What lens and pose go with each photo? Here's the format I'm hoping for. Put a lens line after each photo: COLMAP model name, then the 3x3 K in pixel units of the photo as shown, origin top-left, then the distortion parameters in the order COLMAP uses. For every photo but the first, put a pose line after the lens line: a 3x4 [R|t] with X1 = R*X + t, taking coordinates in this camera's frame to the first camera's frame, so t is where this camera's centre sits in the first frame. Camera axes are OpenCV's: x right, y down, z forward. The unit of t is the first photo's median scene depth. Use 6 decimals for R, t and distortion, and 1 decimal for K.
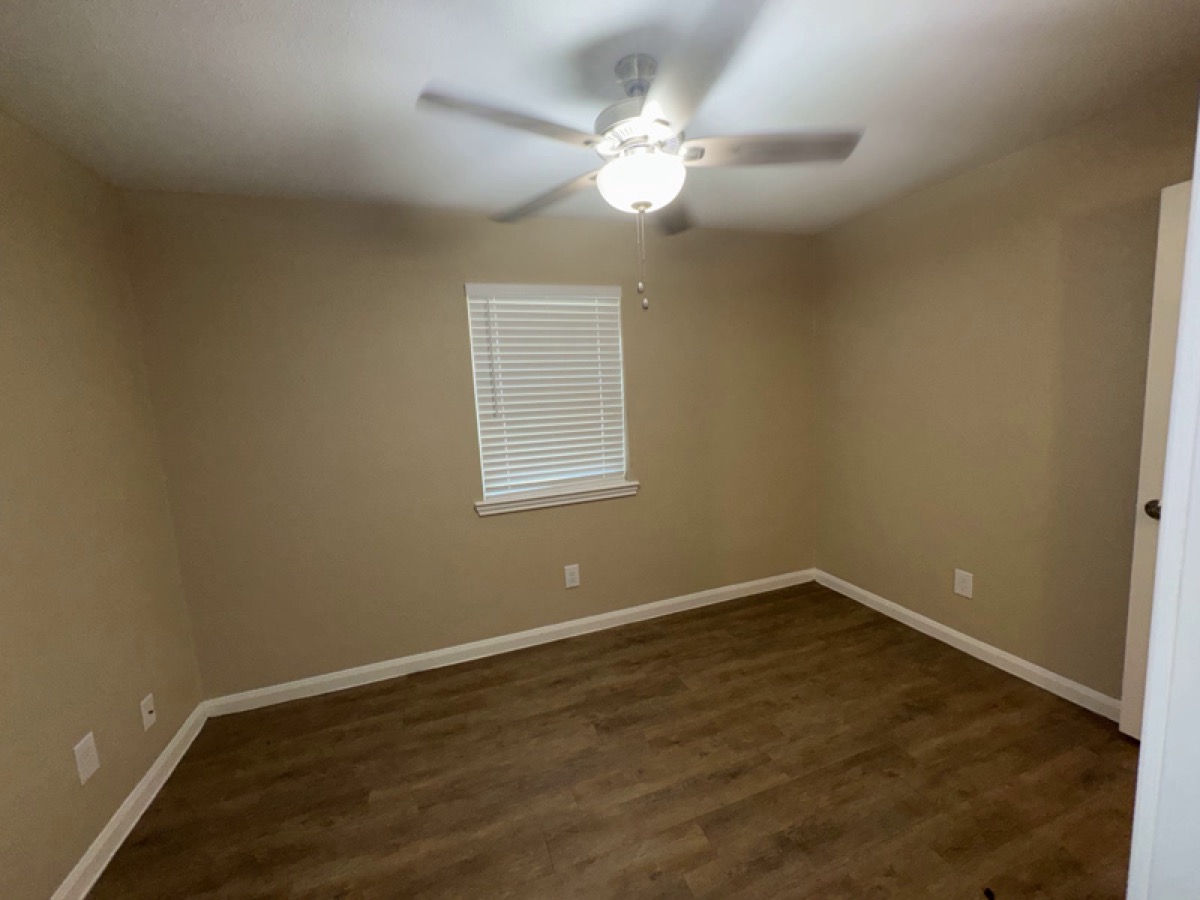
lens RADIAL K [[477.6, 0, 602.4], [0, 477.6, 451.8], [0, 0, 1]] dist [-0.001982, -0.000082]
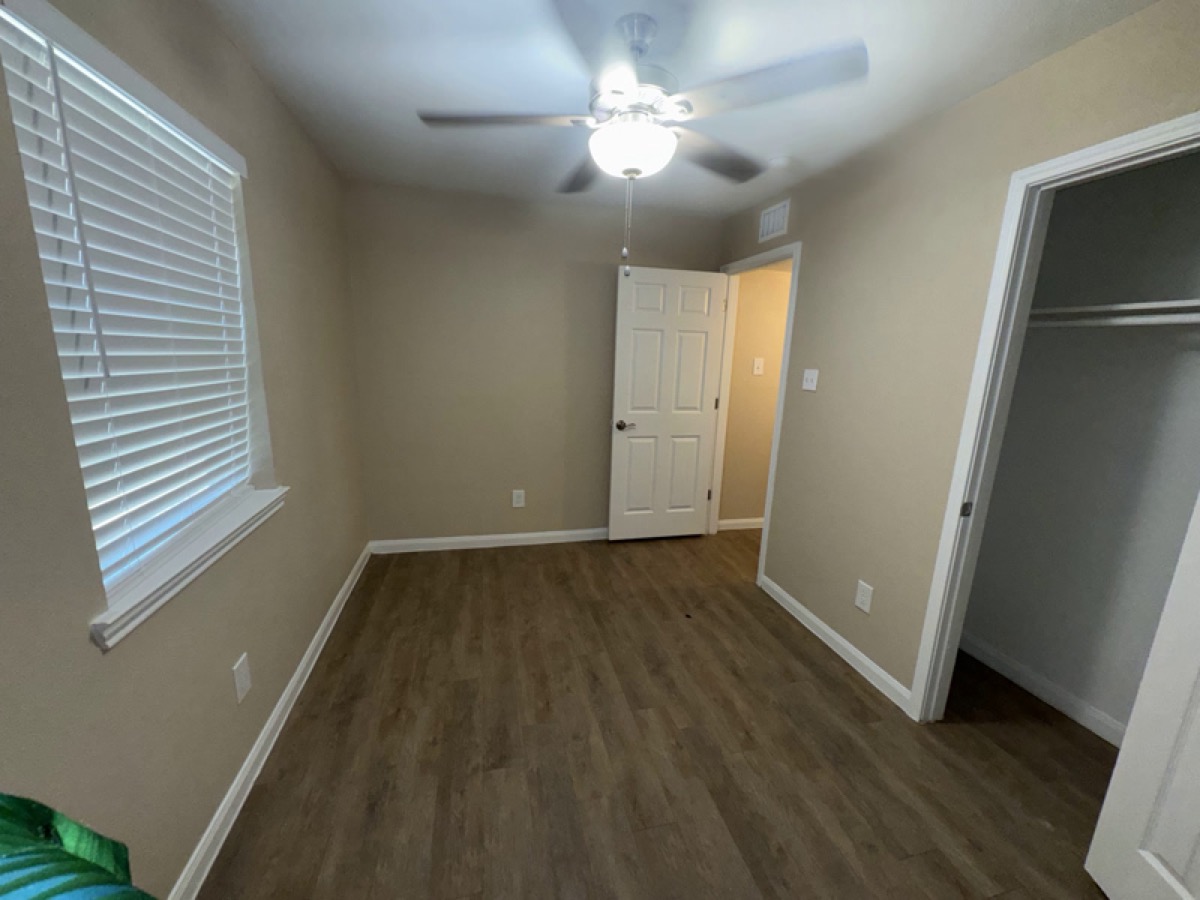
lens RADIAL K [[477.6, 0, 602.4], [0, 477.6, 451.8], [0, 0, 1]] dist [-0.001982, -0.000082]
pose [[0.097915, -0.150165, 0.983800, -0.691159], [0.085549, 0.986161, 0.142011, -0.051529], [-0.991511, 0.070258, 0.109407, 0.672069]]
